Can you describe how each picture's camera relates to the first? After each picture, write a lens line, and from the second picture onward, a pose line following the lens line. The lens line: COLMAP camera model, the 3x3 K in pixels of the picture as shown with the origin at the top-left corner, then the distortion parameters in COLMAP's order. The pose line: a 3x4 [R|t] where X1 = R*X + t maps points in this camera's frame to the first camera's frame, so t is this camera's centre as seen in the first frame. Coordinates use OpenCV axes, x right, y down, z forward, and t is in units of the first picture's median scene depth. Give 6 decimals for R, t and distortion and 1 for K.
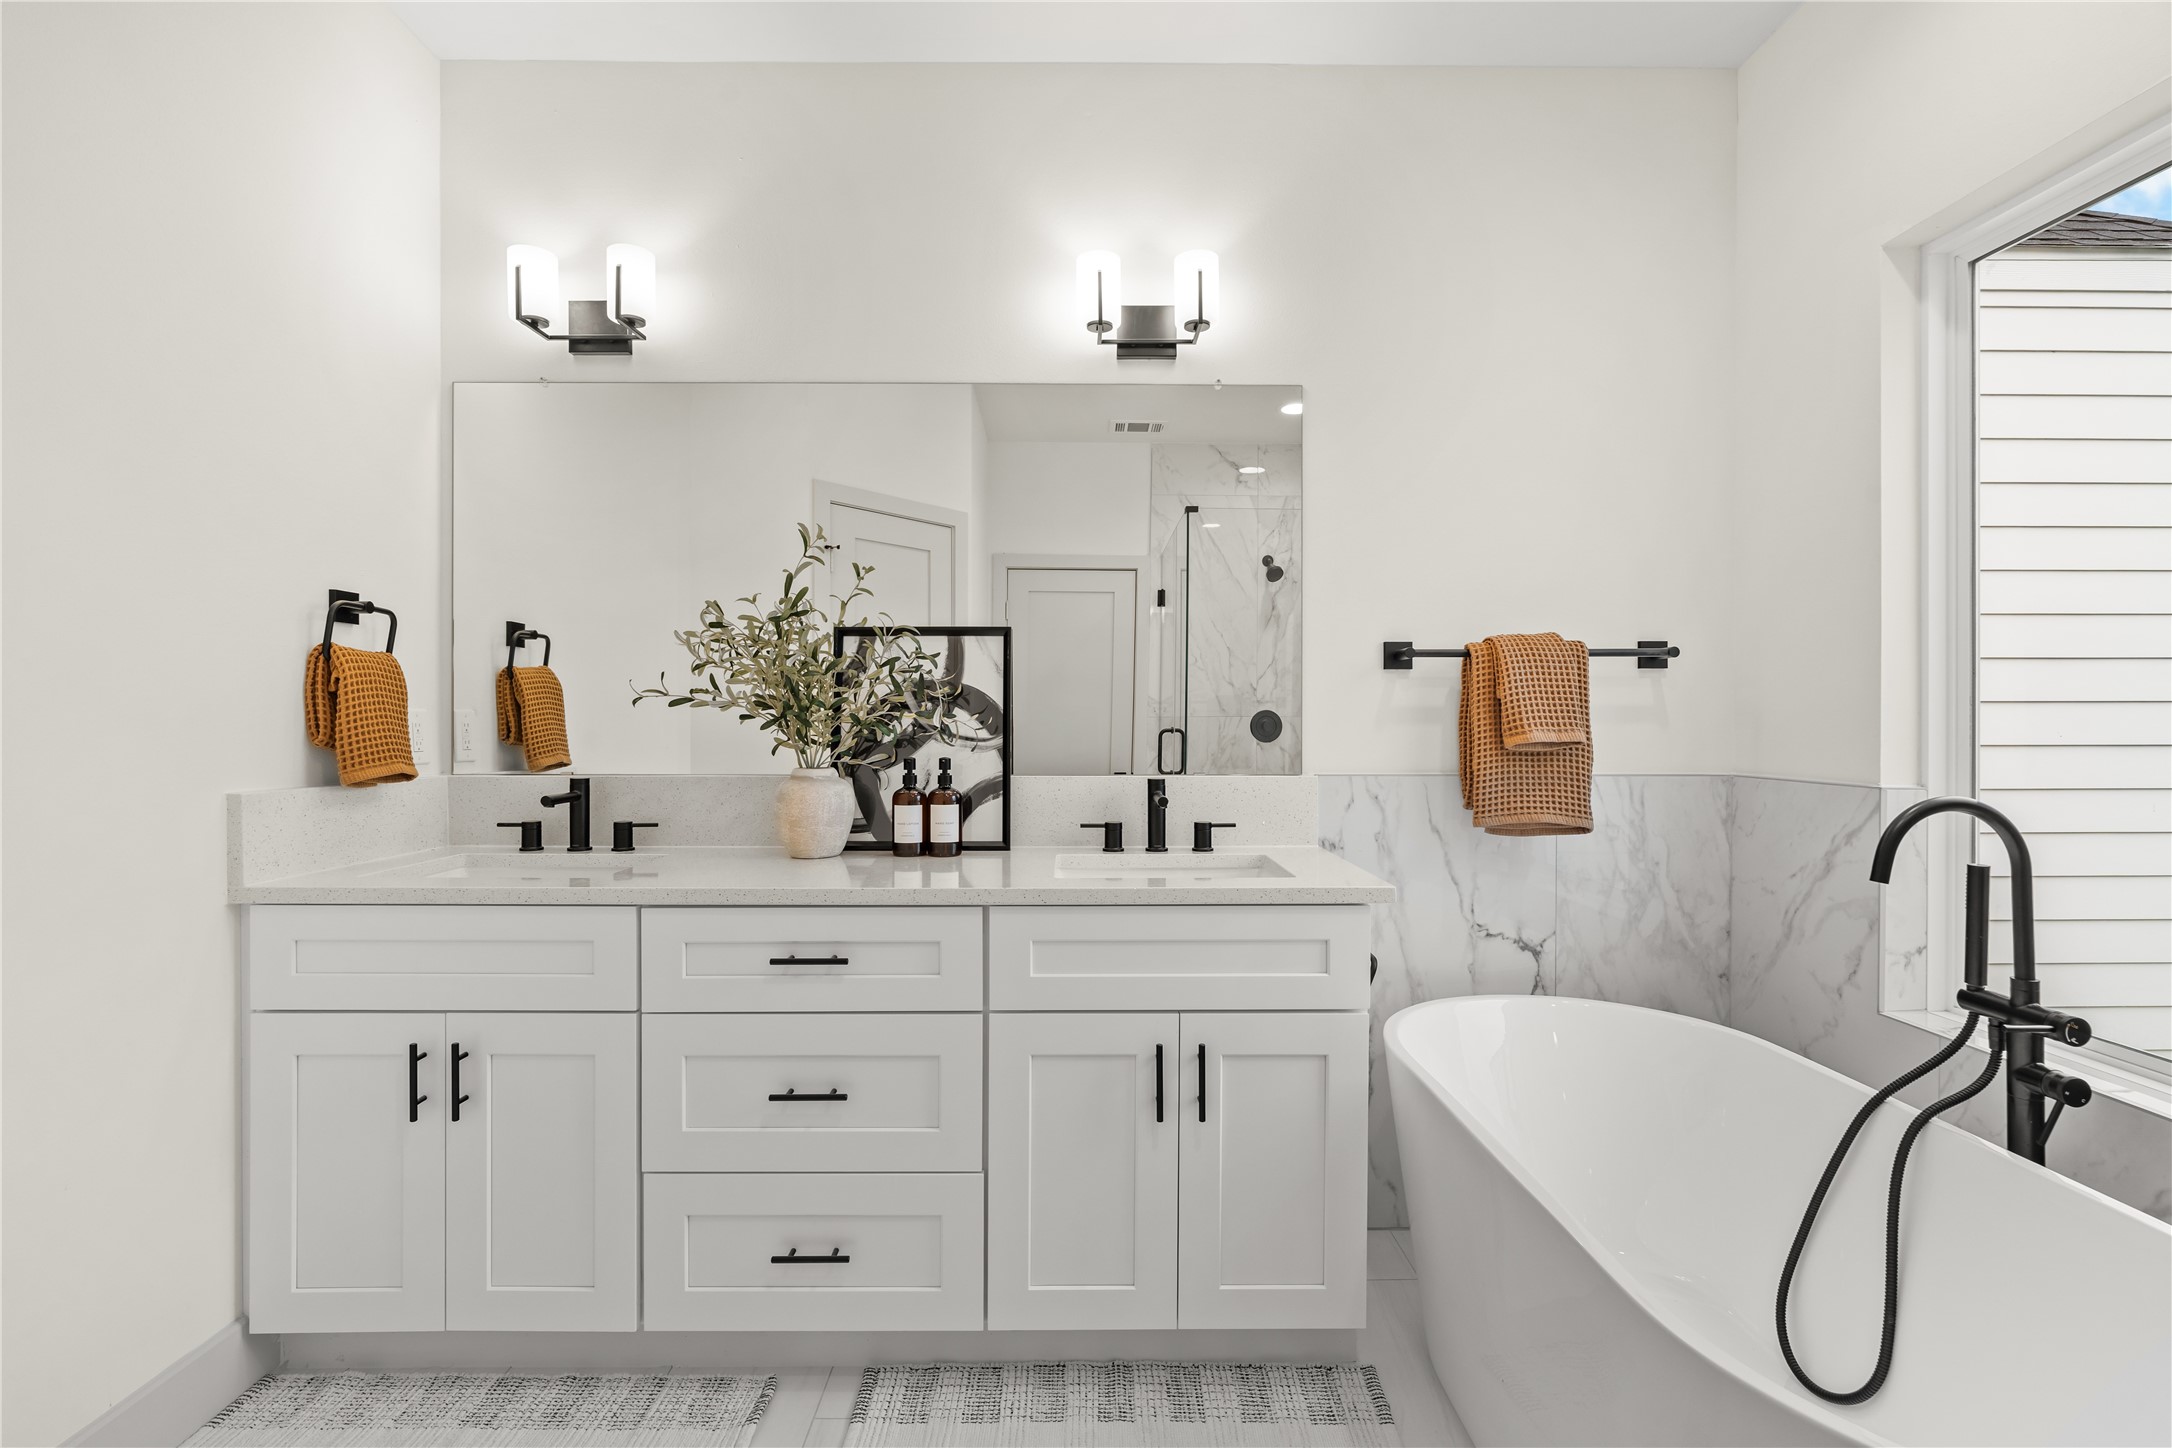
lens RADIAL K [[975.4, 0, 1086.0], [0, 975.4, 724.0], [0, 0, 1]] dist [0.000772, 0.000118]
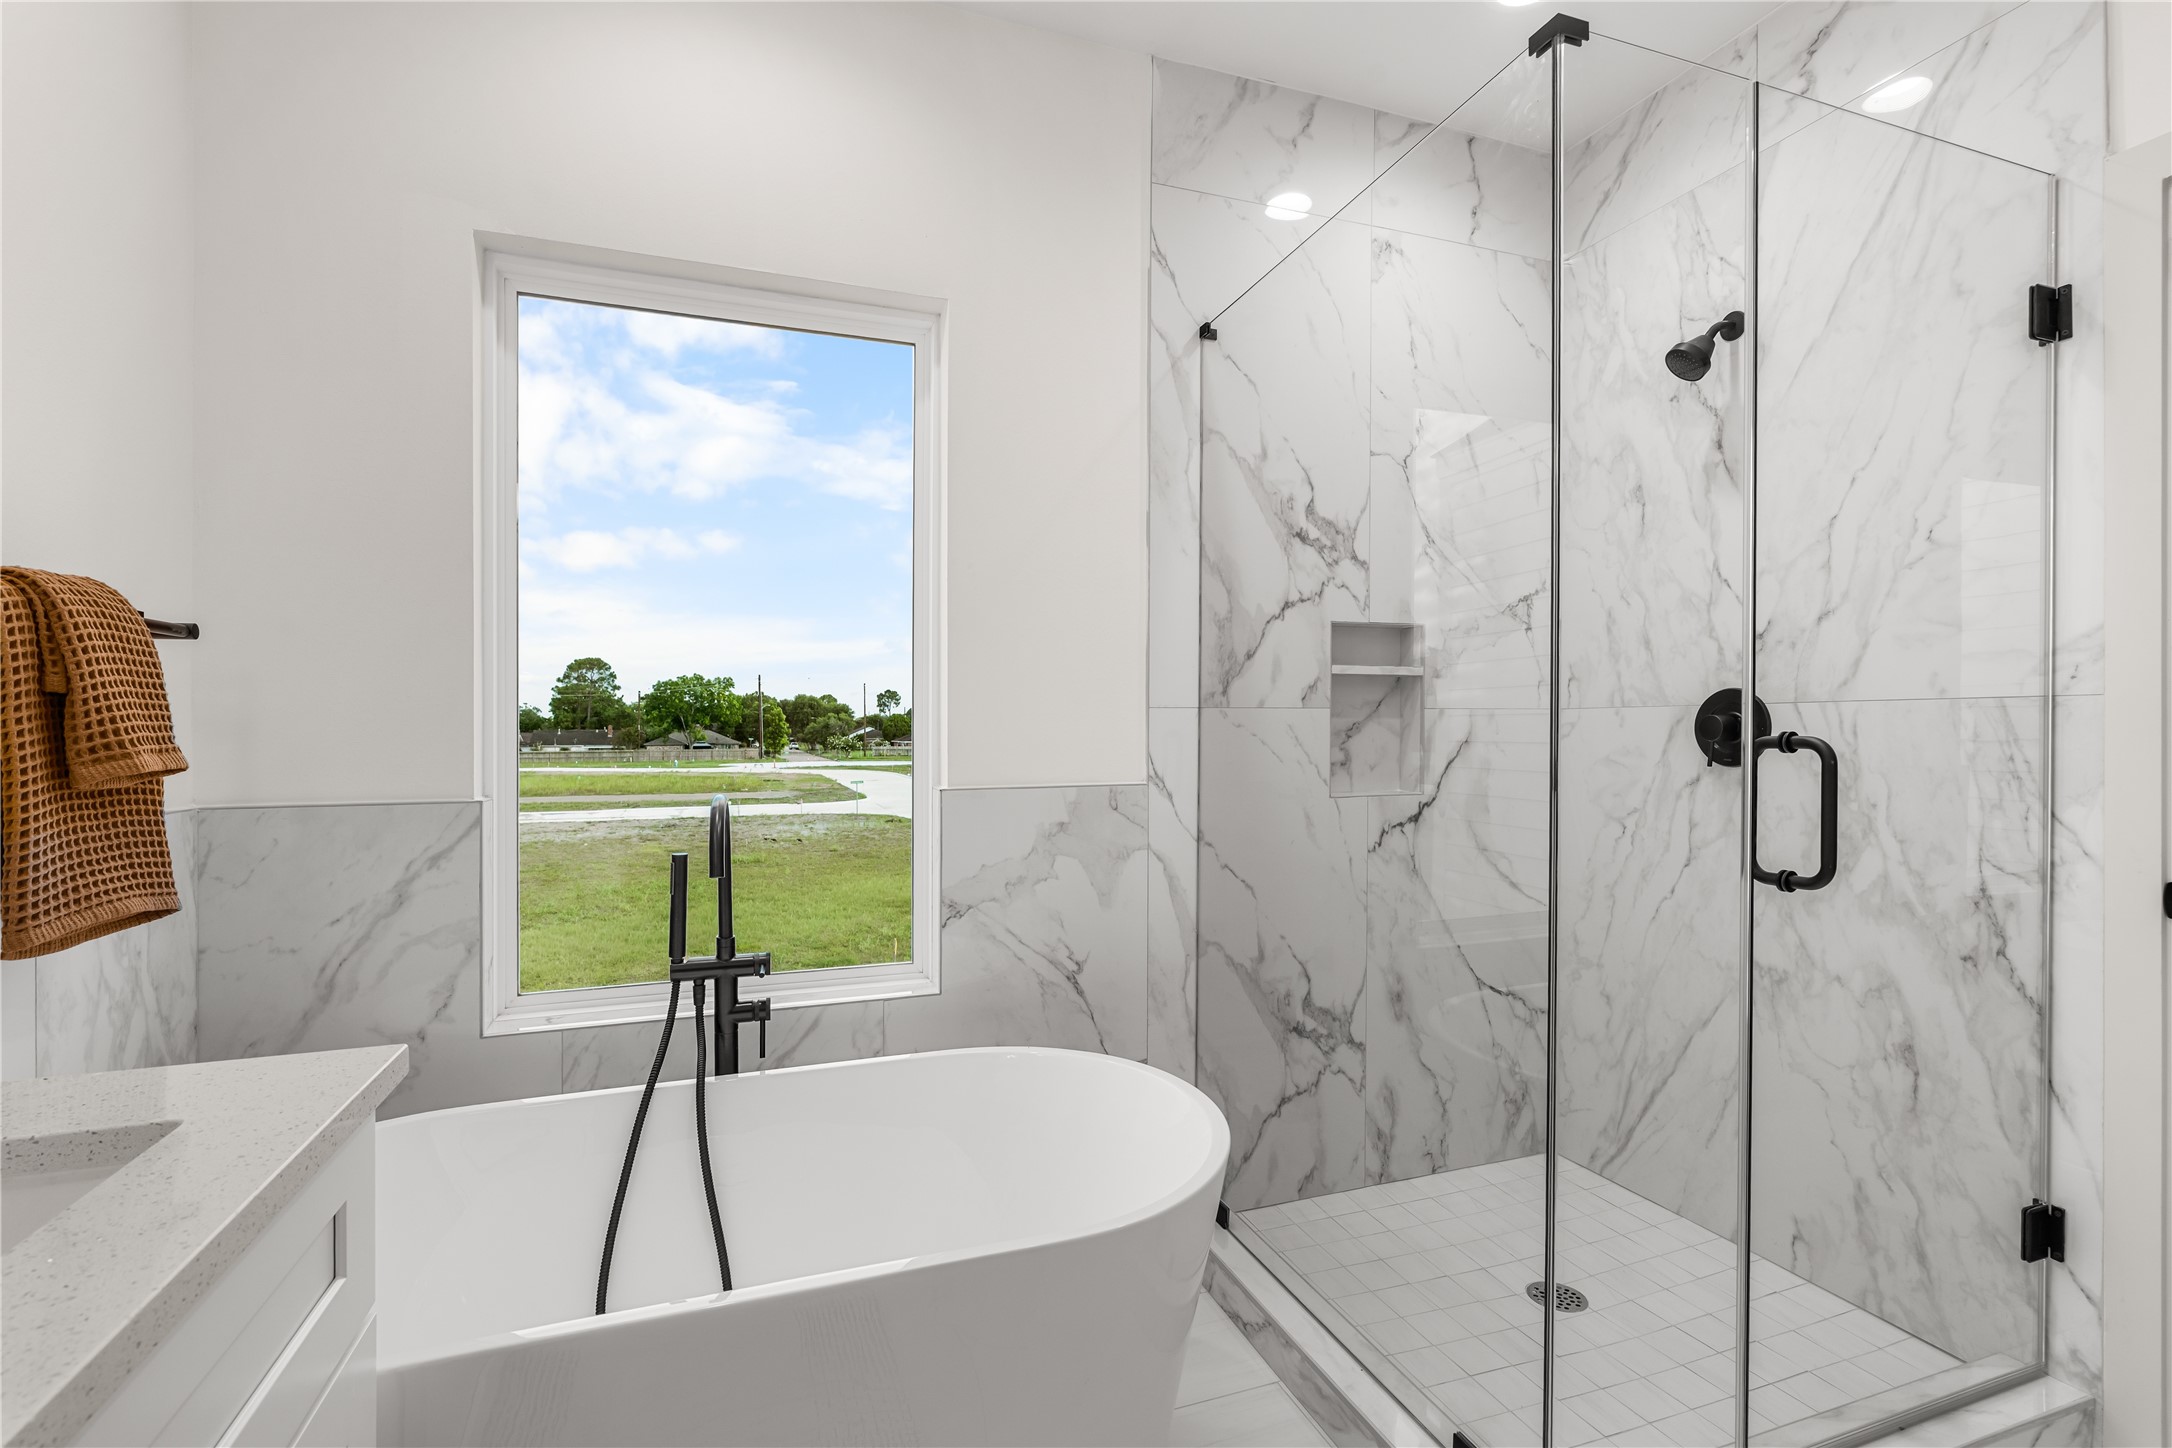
lens RADIAL K [[975.4, 0, 1086.0], [0, 975.4, 724.0], [0, 0, 1]] dist [0.000772, 0.000118]
pose [[-0.331340, 0.003490, 0.943505, -0.266305], [0.005480, 0.999983, -0.001774, -0.005571], [-0.943495, 0.004583, -0.331354, 0.700580]]
